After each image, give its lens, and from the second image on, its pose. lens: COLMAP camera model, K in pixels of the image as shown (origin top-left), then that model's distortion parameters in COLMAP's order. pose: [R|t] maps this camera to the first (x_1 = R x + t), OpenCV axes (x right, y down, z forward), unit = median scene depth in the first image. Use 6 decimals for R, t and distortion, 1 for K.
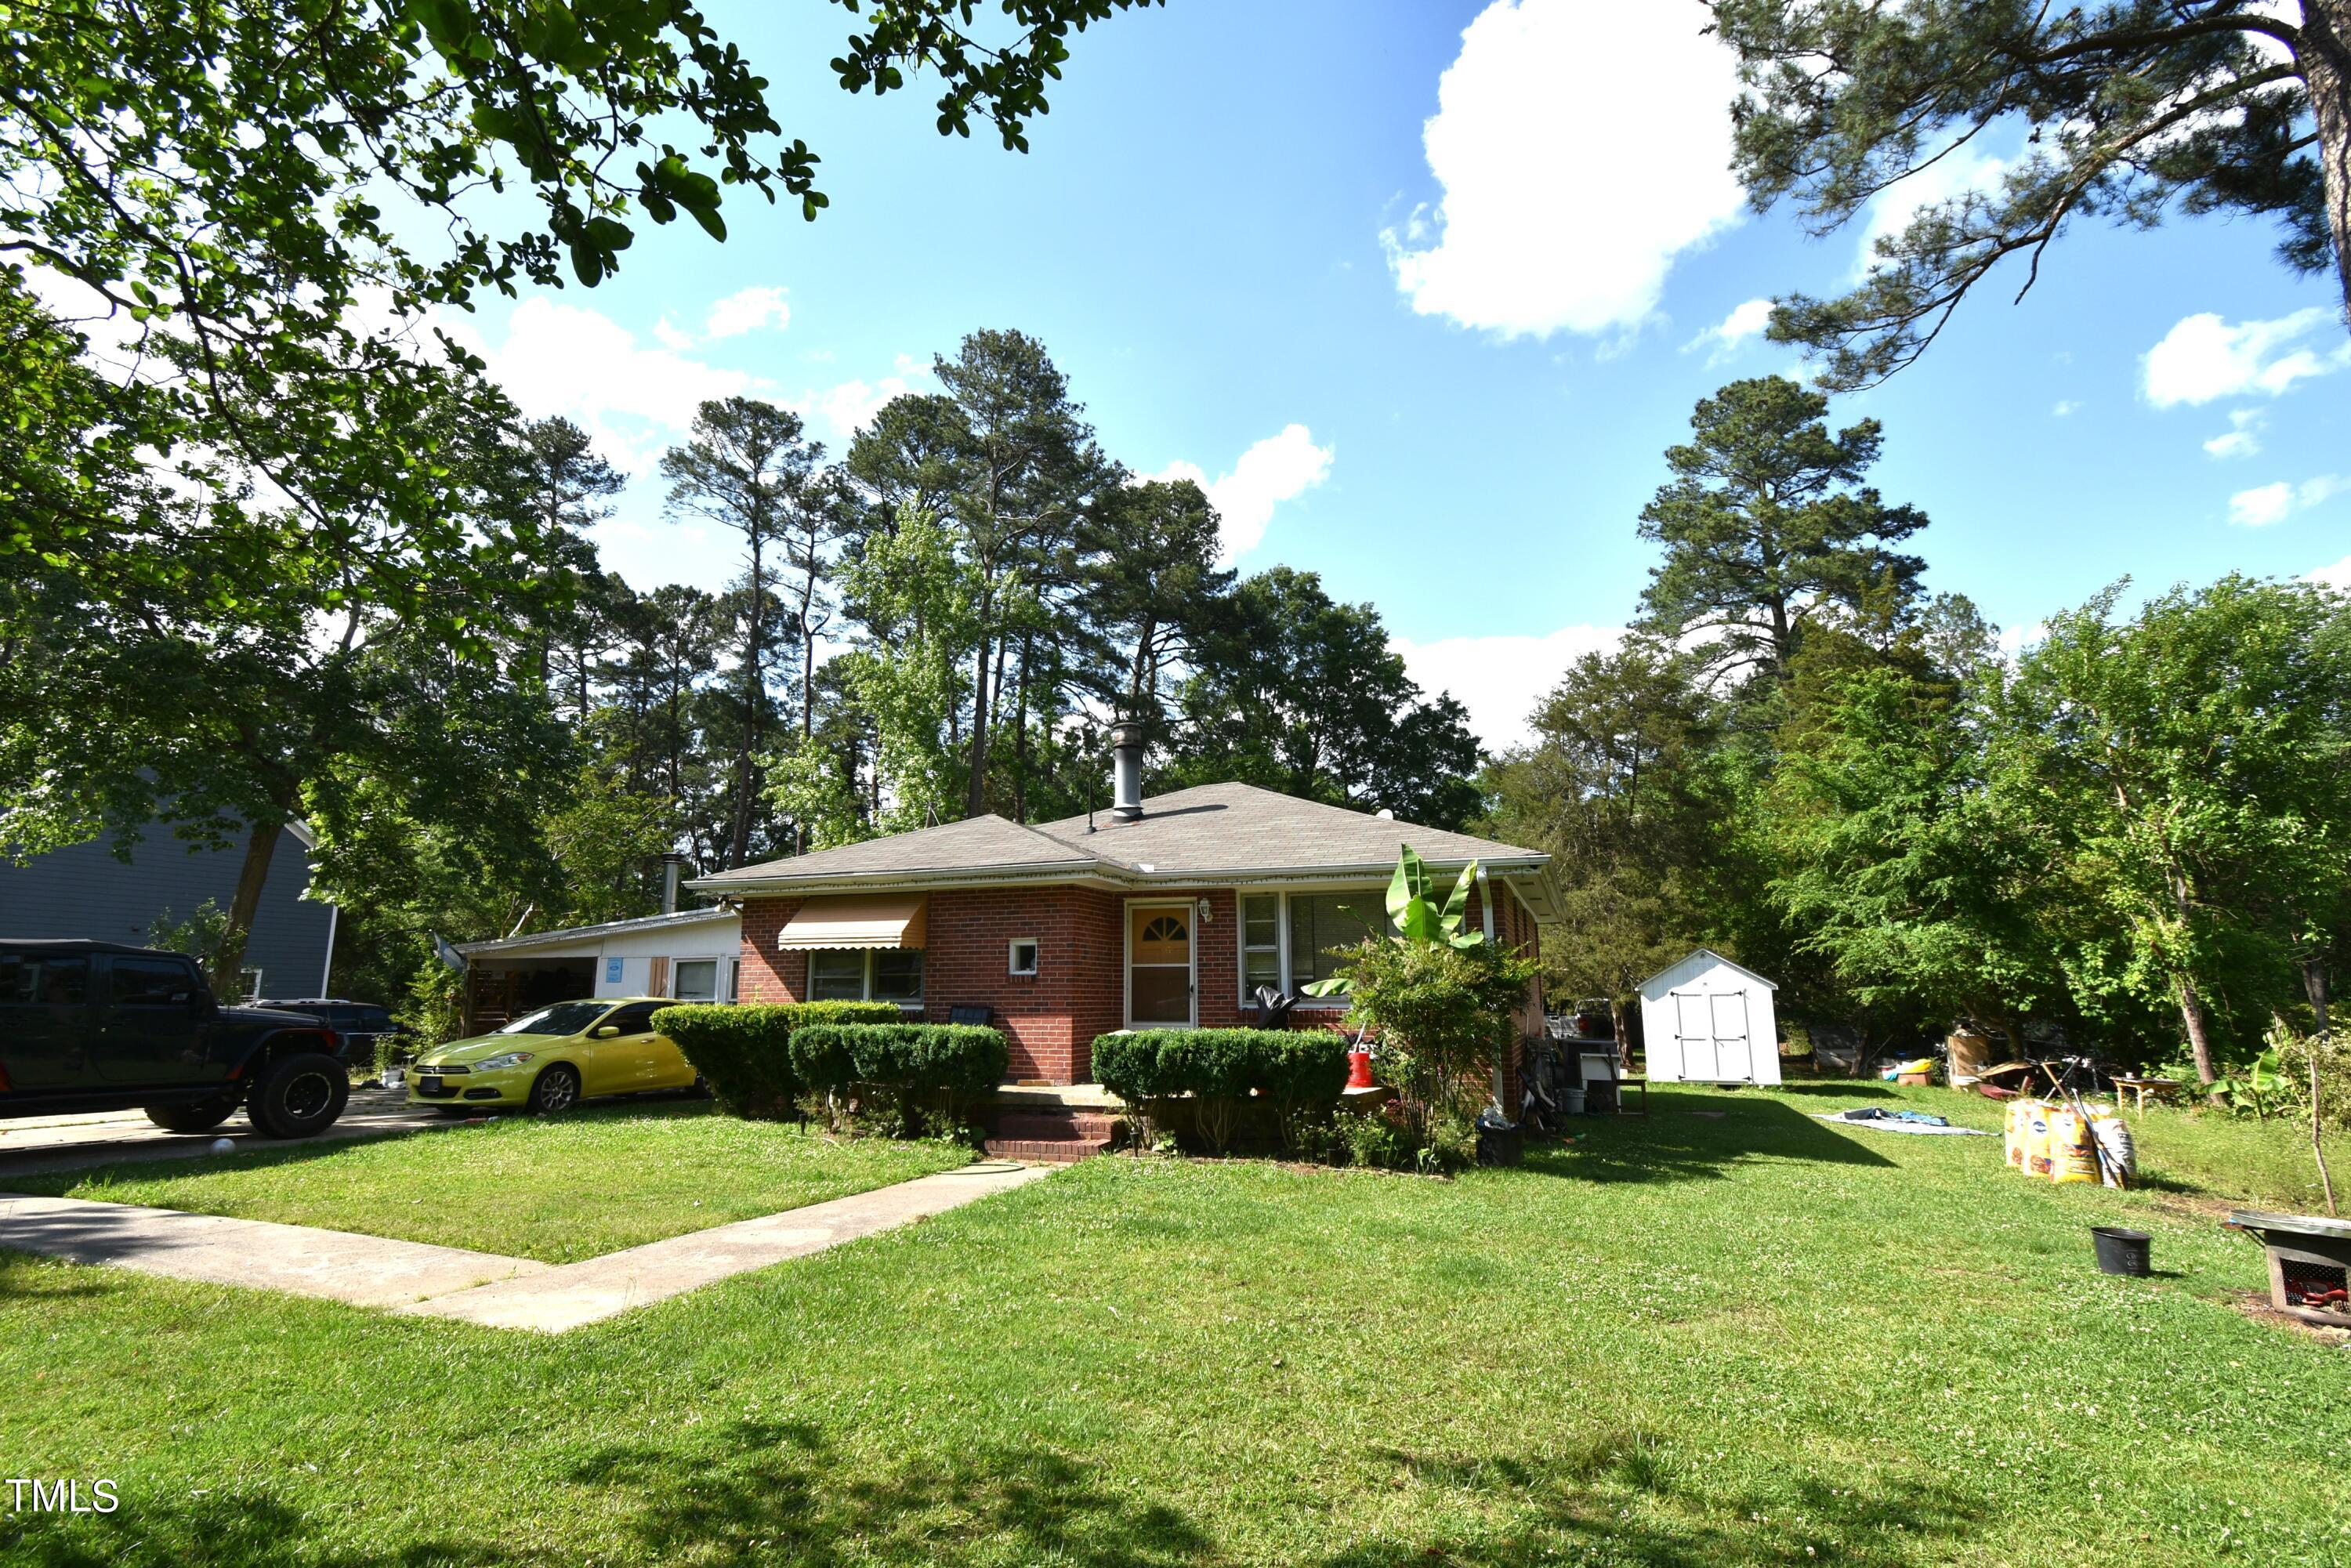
lens RADIAL K [[1122.2, 0, 1175.5], [0, 1122.2, 784.0], [0, 0, 1]] dist [0.001319, 0.000321]
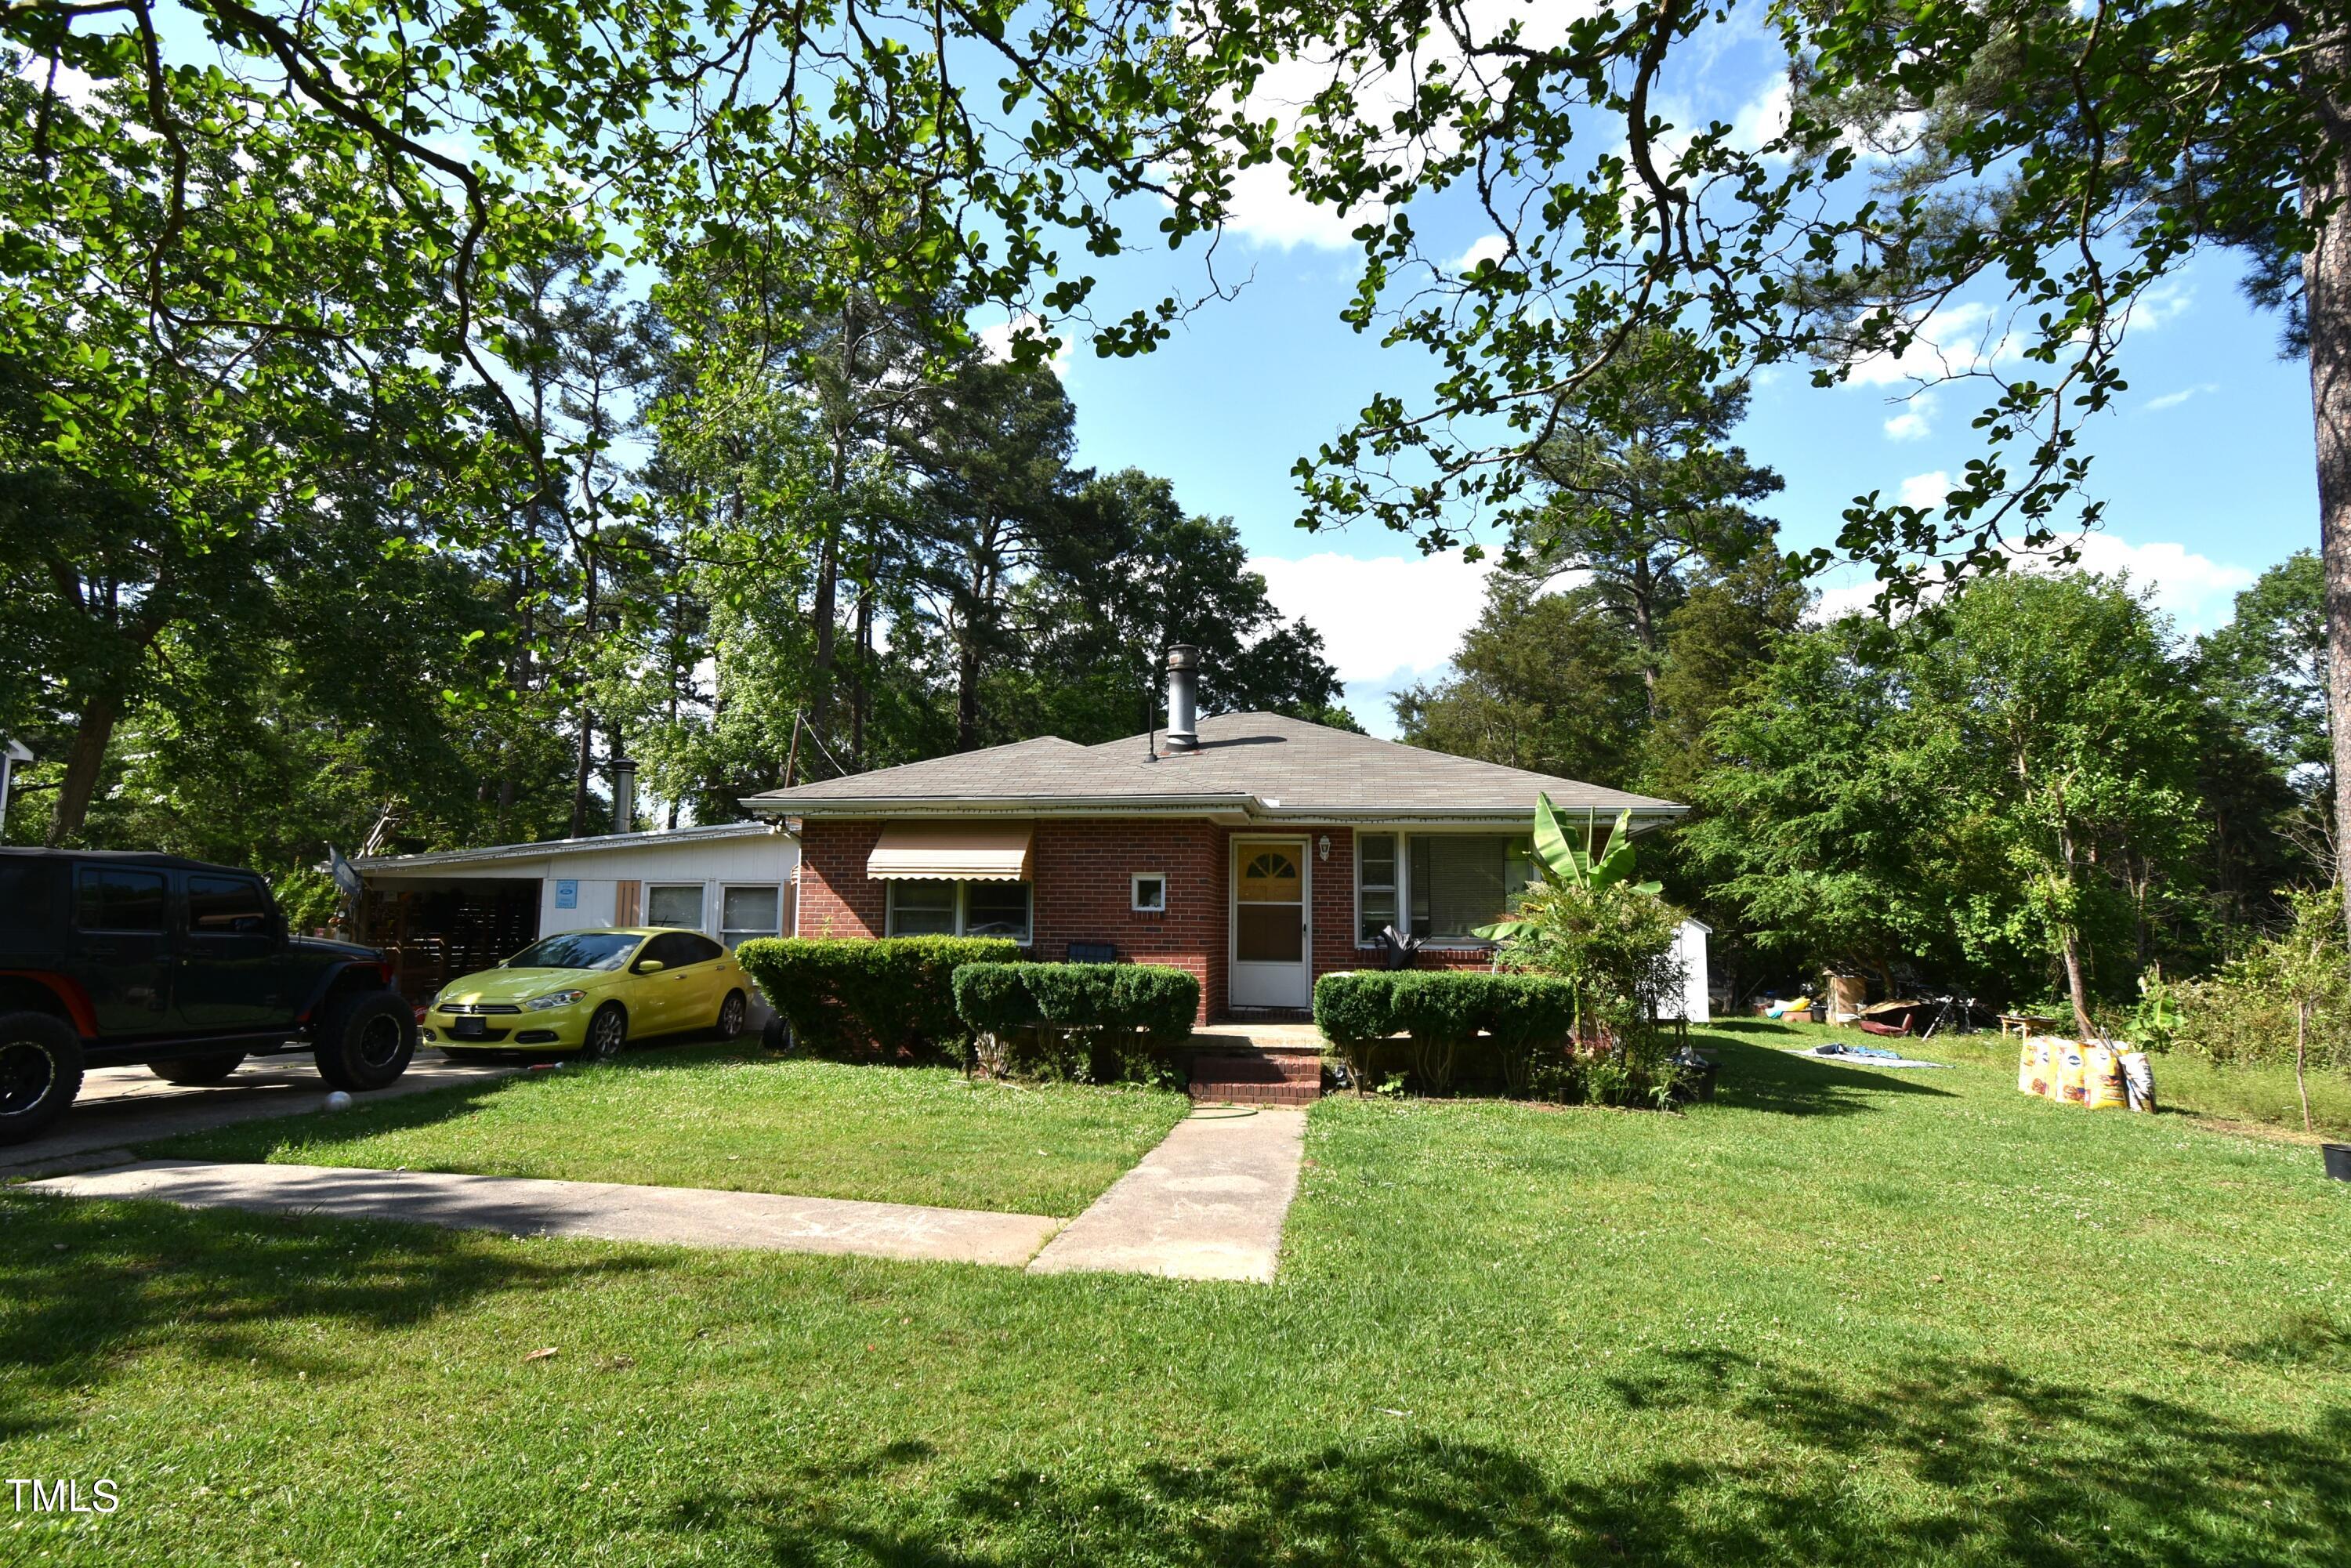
lens RADIAL K [[1210.9, 0, 1175.5], [0, 1210.9, 784.0], [0, 0, 1]] dist [0.001360, -0.000367]
pose [[0.978447, 0.038461, 0.202885, -0.093471], [-0.052398, 0.996588, 0.063777, -0.000979], [-0.199740, -0.073034, 0.977123, 0.001319]]
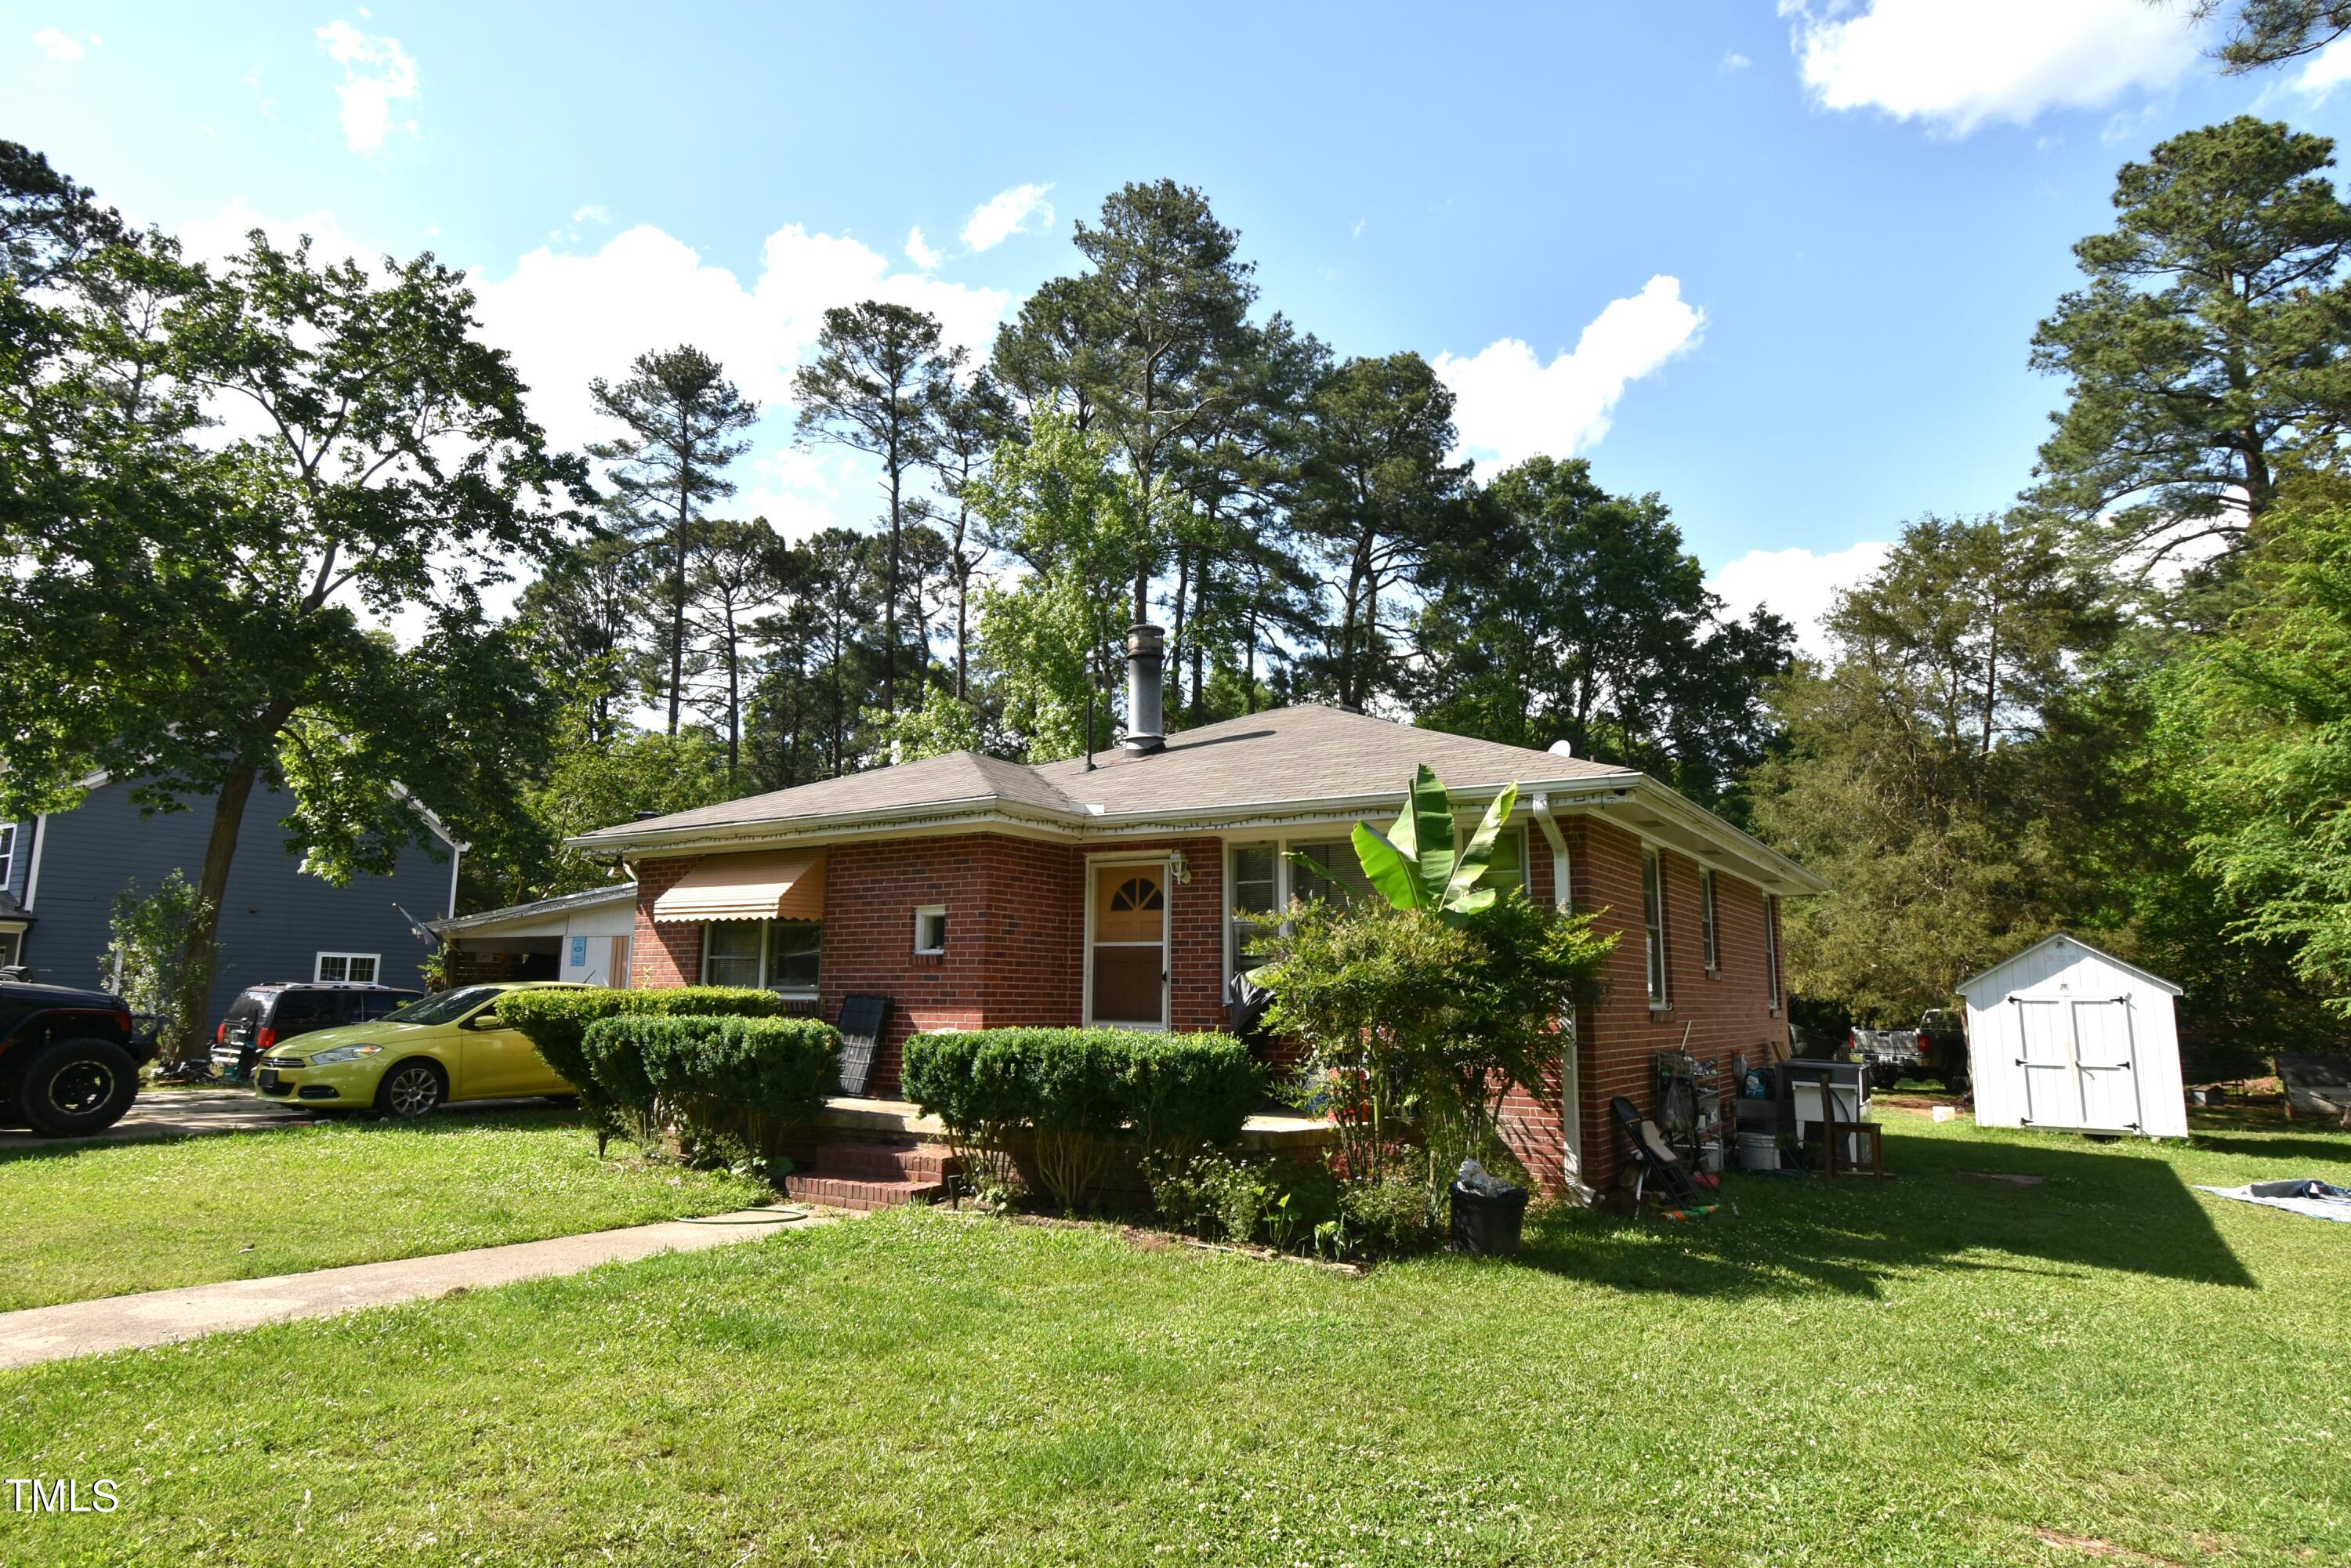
lens RADIAL K [[1325.1, 0, 1175.5], [0, 1325.1, 784.0], [0, 0, 1]] dist [0.001593, -0.001308]
pose [[0.976038, -0.021056, -0.216581, 0.062006], [0.026555, 0.999394, 0.022513, 0.011960], [0.215976, -0.027725, 0.976005, 0.052280]]
